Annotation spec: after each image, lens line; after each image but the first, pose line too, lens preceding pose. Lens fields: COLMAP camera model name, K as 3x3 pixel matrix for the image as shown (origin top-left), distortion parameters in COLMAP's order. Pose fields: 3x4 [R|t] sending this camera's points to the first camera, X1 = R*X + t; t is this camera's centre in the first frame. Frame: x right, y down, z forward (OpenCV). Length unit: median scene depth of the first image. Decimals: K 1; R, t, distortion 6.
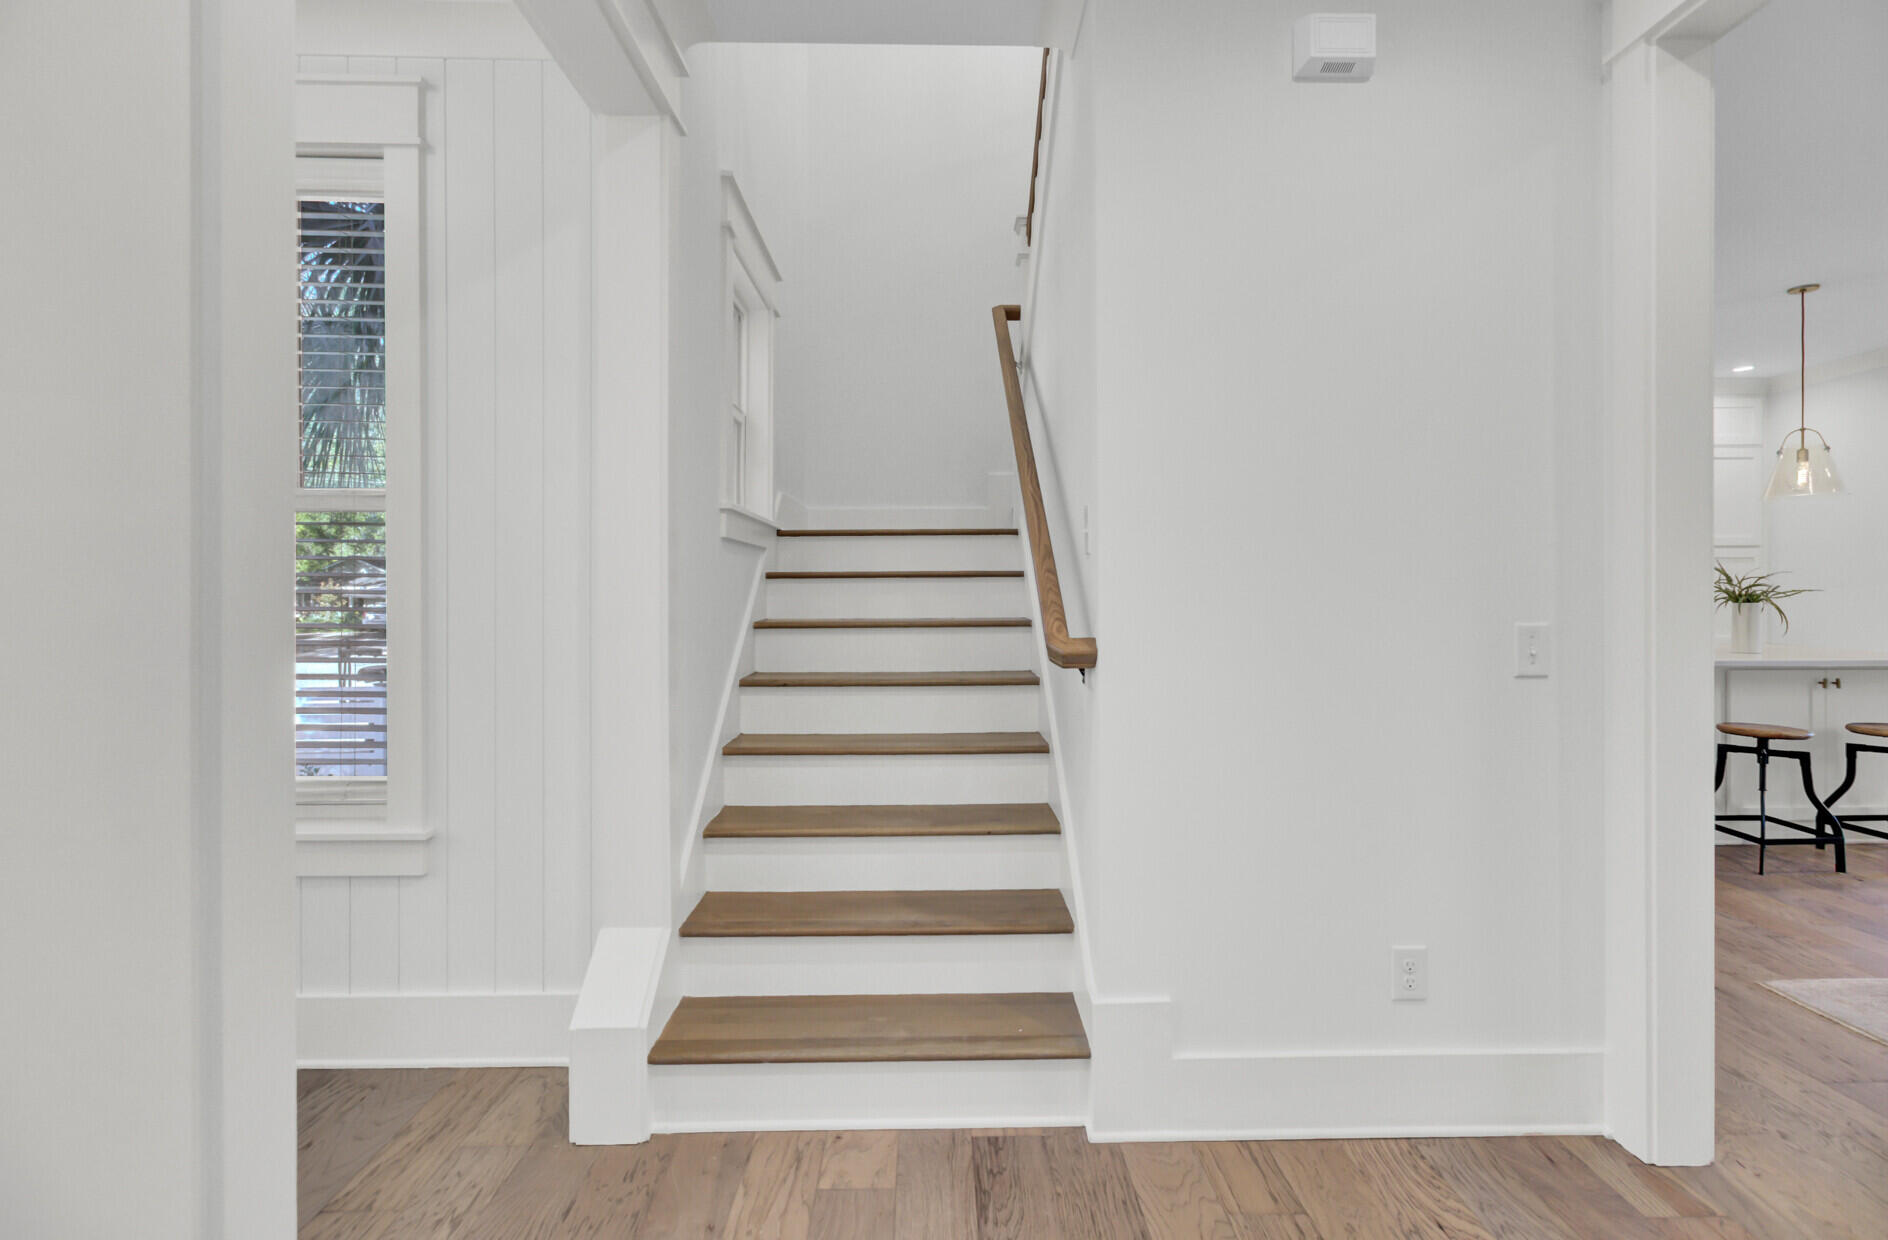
lens RADIAL K [[868.4, 0, 960.5], [0, 868.4, 601.8], [0, 0, 1]] dist [-0.000507, -0.000335]
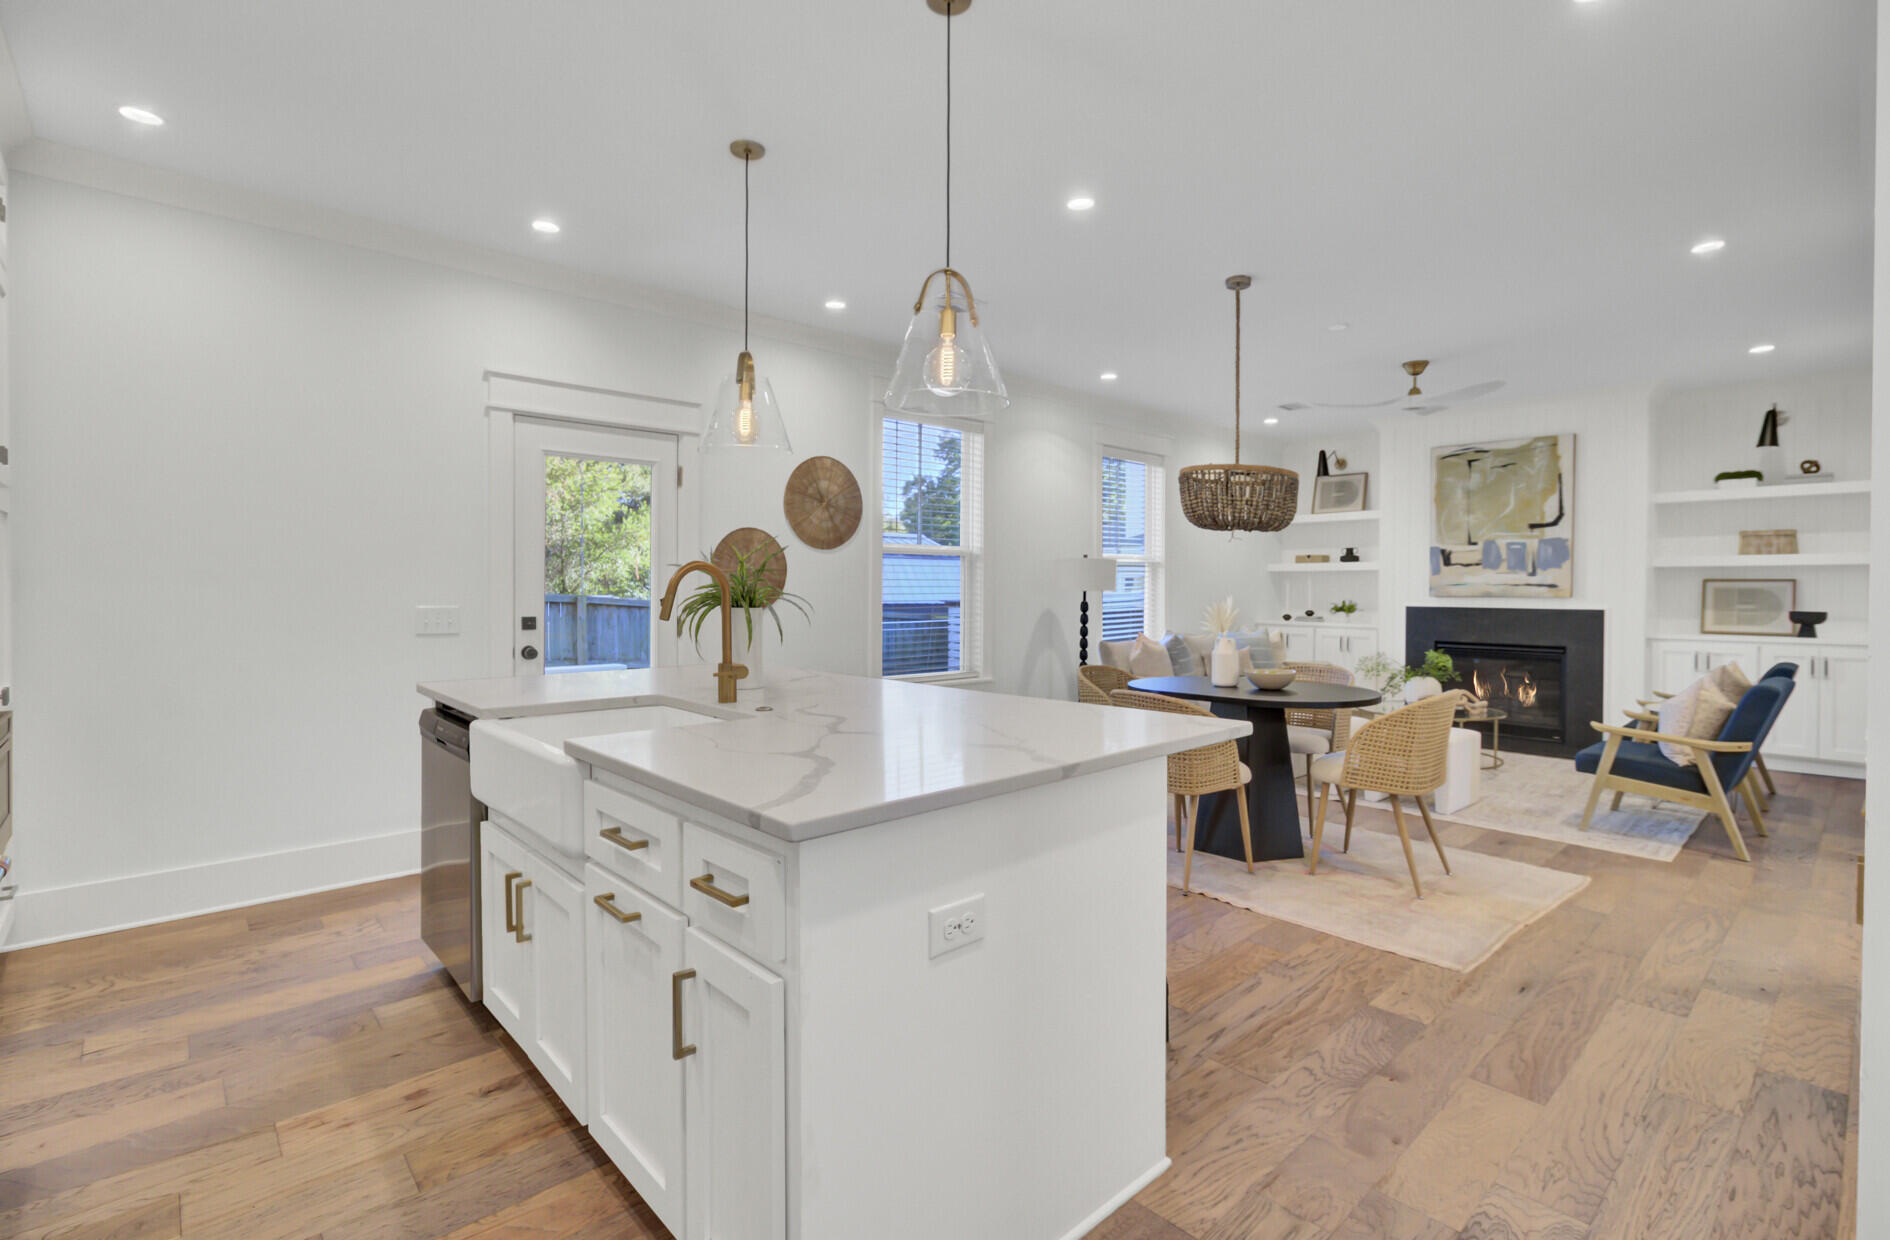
lens RADIAL K [[869.3, 0, 961.5], [0, 869.3, 601.8], [0, 0, 1]] dist [-0.000507, -0.000335]
pose [[-0.664600, -0.008636, 0.747149, 0.343090], [0.007837, 0.999798, 0.018527, -0.013432], [-0.747158, 0.018169, -0.664398, 1.321439]]
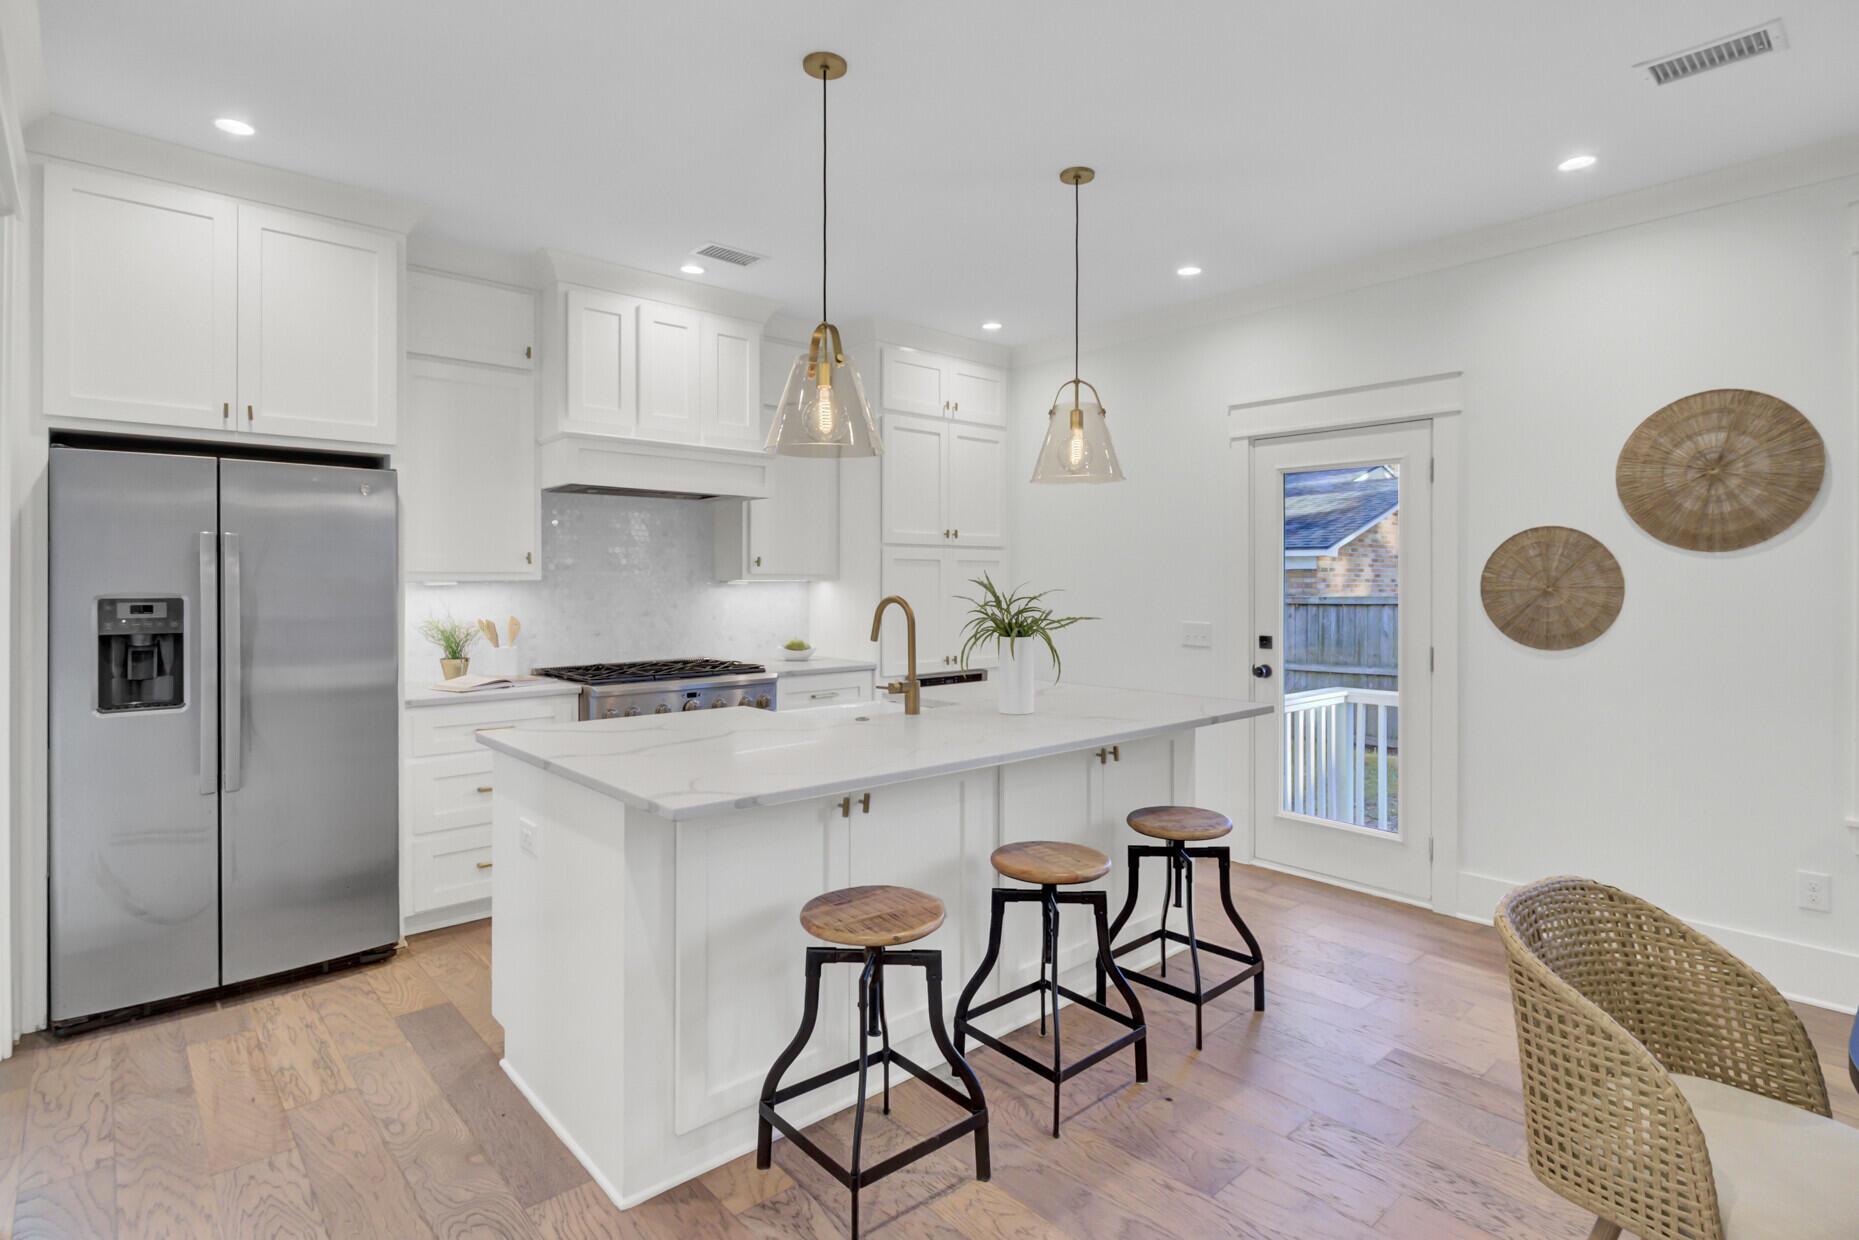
lens RADIAL K [[952.9, 0, 928.7], [0, 952.9, 573.8], [0, 0, 1]] dist [0.004501, 0.000677]
pose [[0.765390, 0.007139, 0.643528, 0.400224], [0.000497, 0.999932, -0.011683, -0.038709], [-0.643567, 0.009262, 0.765334, 0.502786]]
